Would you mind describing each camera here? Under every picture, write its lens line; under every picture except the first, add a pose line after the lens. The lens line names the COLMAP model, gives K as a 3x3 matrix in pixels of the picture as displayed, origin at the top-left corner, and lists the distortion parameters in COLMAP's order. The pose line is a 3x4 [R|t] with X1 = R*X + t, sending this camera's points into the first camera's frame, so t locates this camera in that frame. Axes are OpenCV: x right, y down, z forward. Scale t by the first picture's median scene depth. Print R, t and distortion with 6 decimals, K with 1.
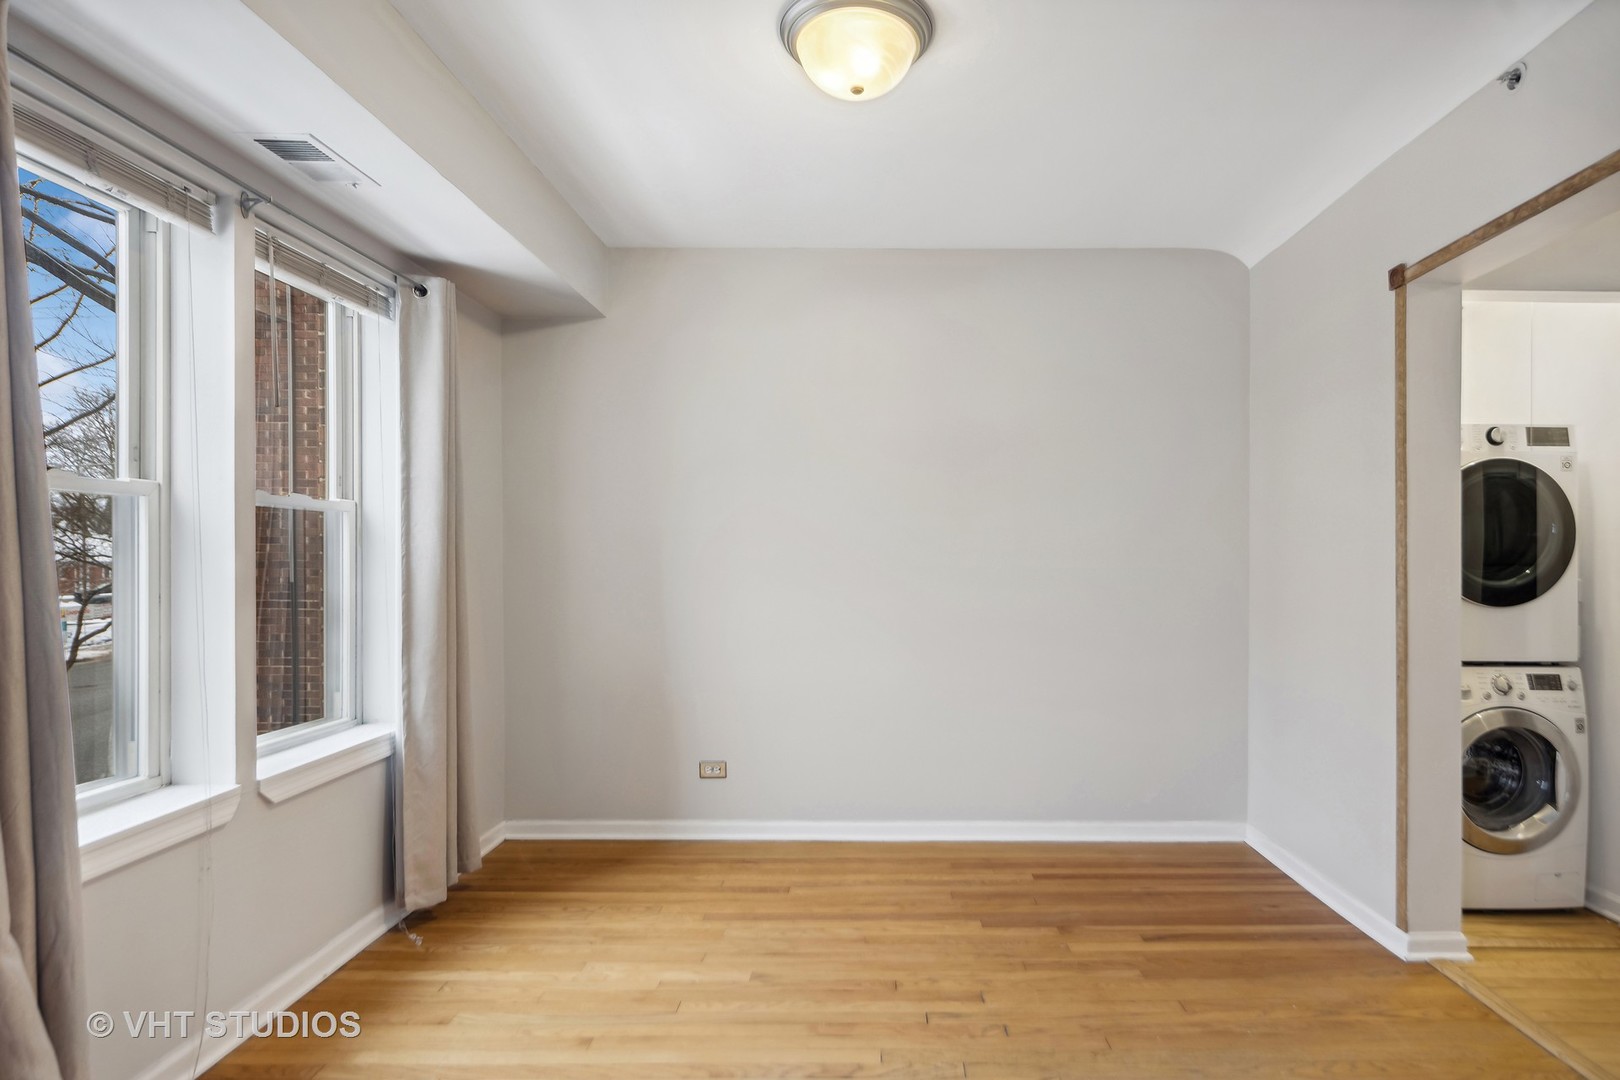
lens RADIAL K [[828.4, 0, 869.2], [0, 828.4, 566.6], [0, 0, 1]] dist [0.001645, 0.000134]
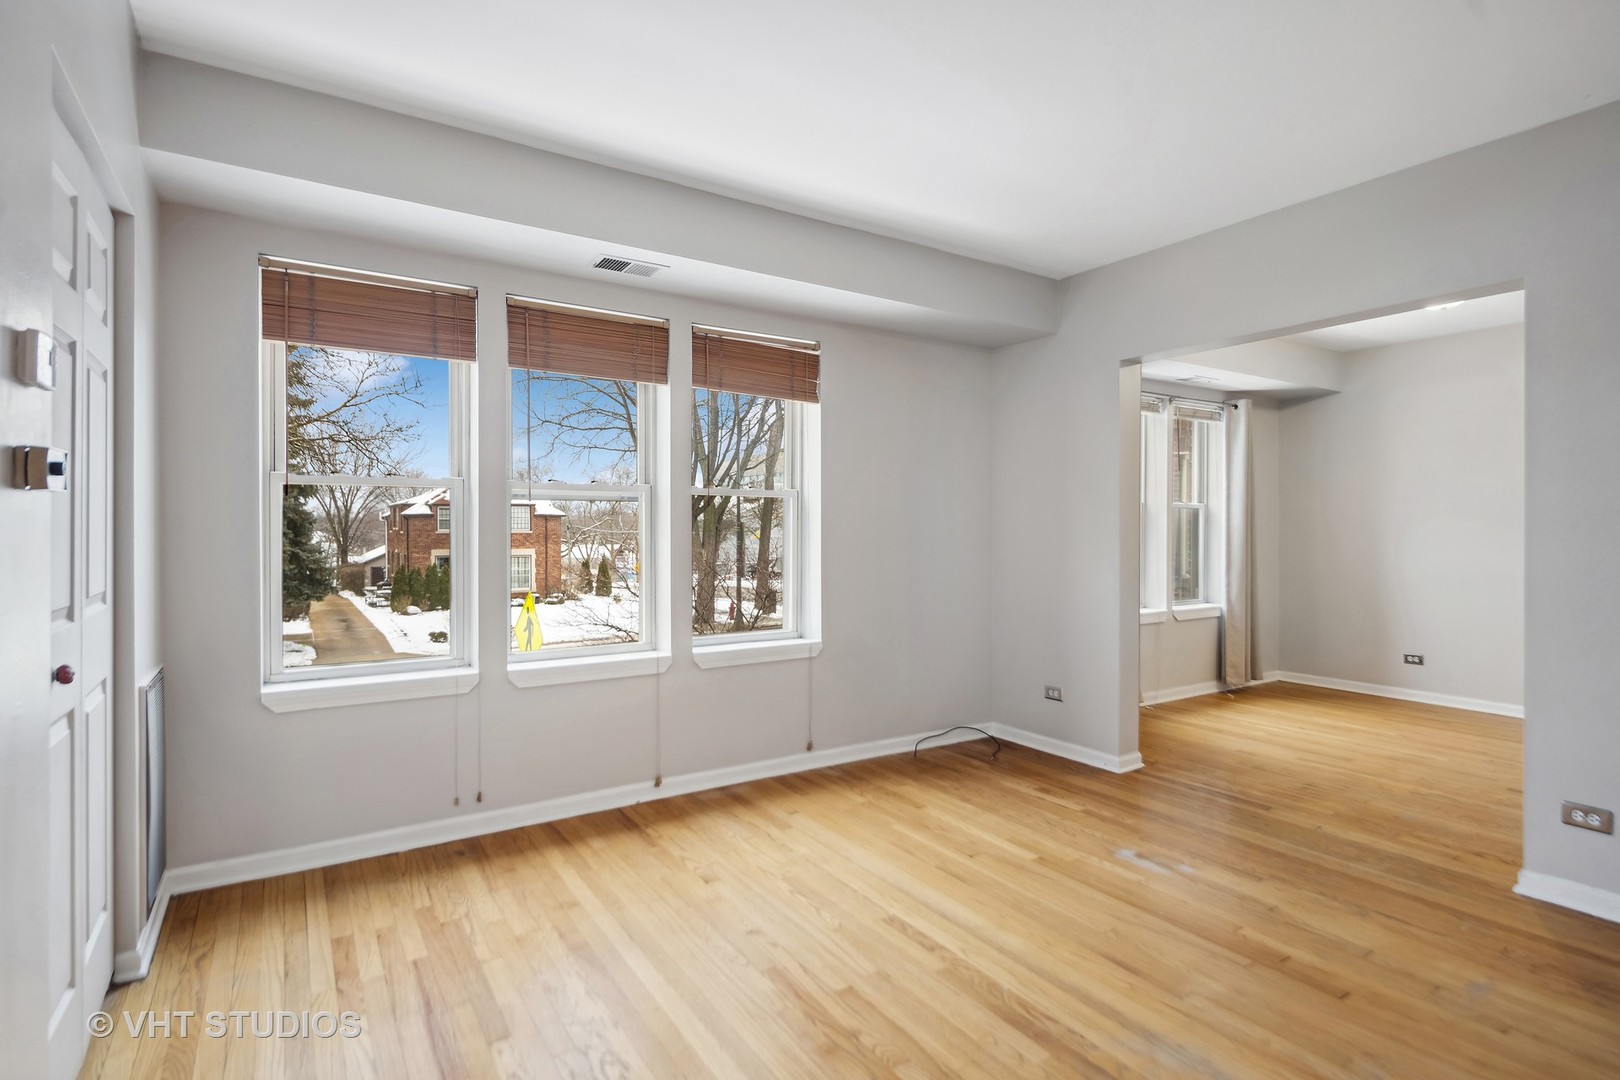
lens RADIAL K [[802.1, 0, 816.5], [0, 802.1, 523.5], [0, 0, 1]] dist [0.005265, -0.000082]
pose [[0.543825, -0.003255, -0.839192, 0.655448], [-0.011520, 0.999869, -0.011343, 0.014045], [0.839120, 0.015836, 0.543716, -1.107820]]
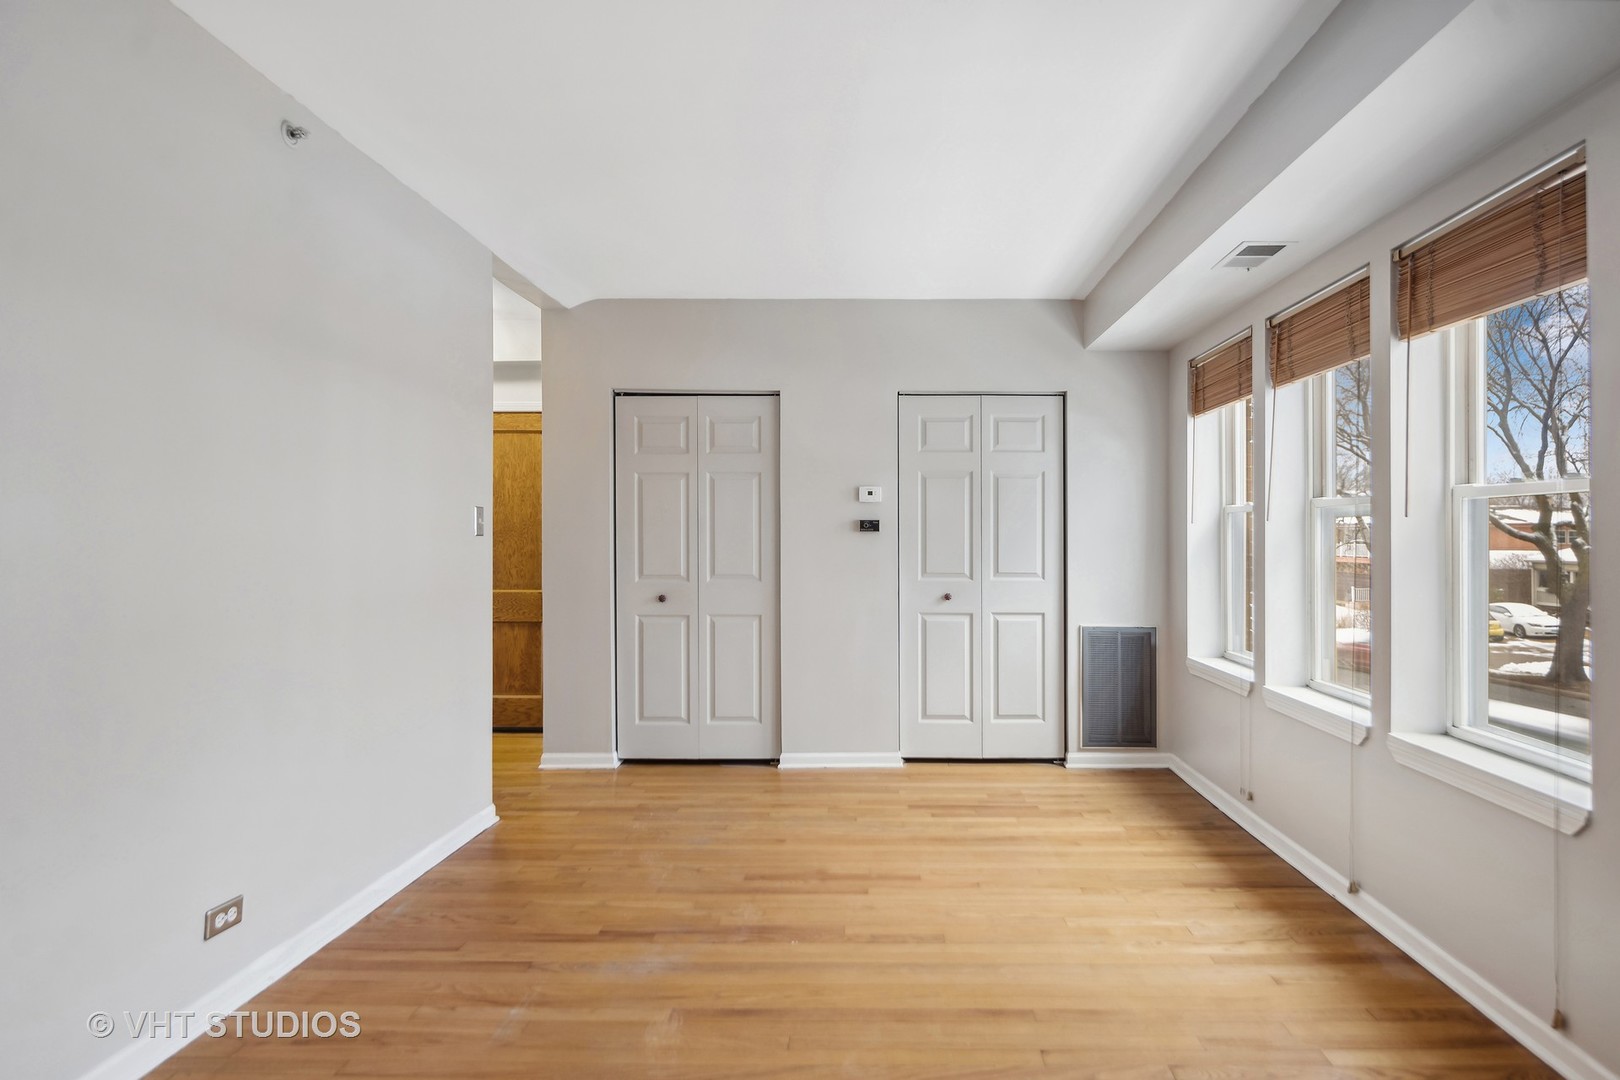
lens RADIAL K [[781.6, 0, 851.3], [0, 781.6, 538.1], [0, 0, 1]] dist [-0.002535, -0.000844]
pose [[-0.999382, -0.004240, 0.034885, -0.003229], [-0.004043, 0.999975, 0.005741, -0.007834], [-0.034908, 0.005597, -0.999375, 0.368746]]
